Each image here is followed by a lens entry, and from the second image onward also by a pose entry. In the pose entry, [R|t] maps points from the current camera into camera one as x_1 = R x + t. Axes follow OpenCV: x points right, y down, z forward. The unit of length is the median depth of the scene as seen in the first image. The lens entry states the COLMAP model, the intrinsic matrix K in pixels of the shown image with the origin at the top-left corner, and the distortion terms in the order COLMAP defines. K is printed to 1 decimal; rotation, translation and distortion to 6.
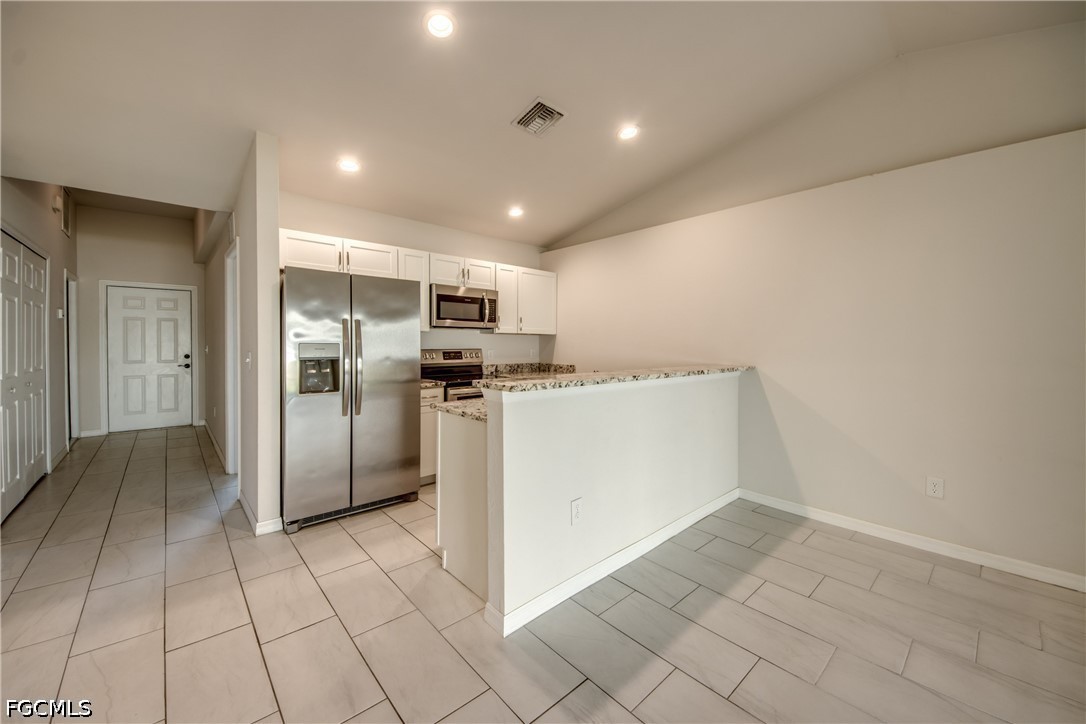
lens RADIAL K [[423.8, 0, 566.7], [0, 423.8, 343.7], [0, 0, 1]] dist [0.007037, -0.007847]
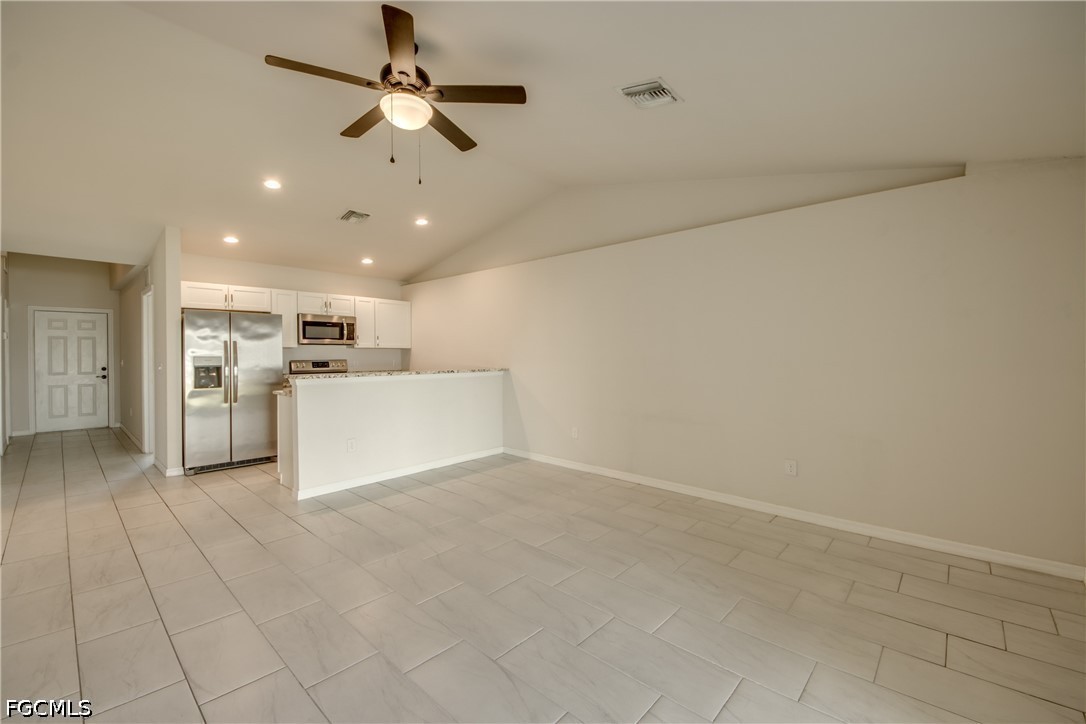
lens RADIAL K [[423.8, 0, 548.9], [0, 423.8, 355.5], [0, 0, 1]] dist [0.007037, -0.007847]
pose [[0.995095, -0.009901, 0.098423, 0.366686], [0.009658, 0.999949, 0.002949, 0.001520], [-0.098448, -0.001984, 0.995140, -0.485732]]
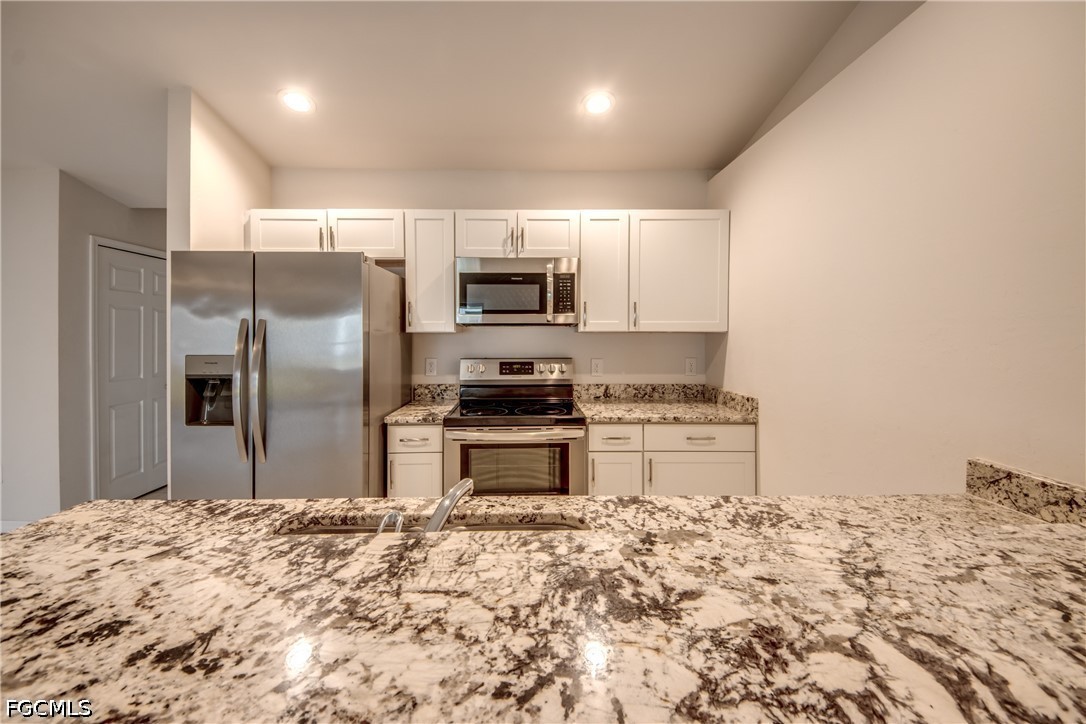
lens RADIAL K [[423.8, 0, 517.5], [0, 423.8, 334.8], [0, 0, 1]] dist [0.007037, -0.007847]
pose [[0.720552, -0.001806, -0.693398, 0.196260], [-0.000378, 0.999995, -0.002997, -0.022817], [0.693400, 0.002422, 0.720548, 0.601216]]
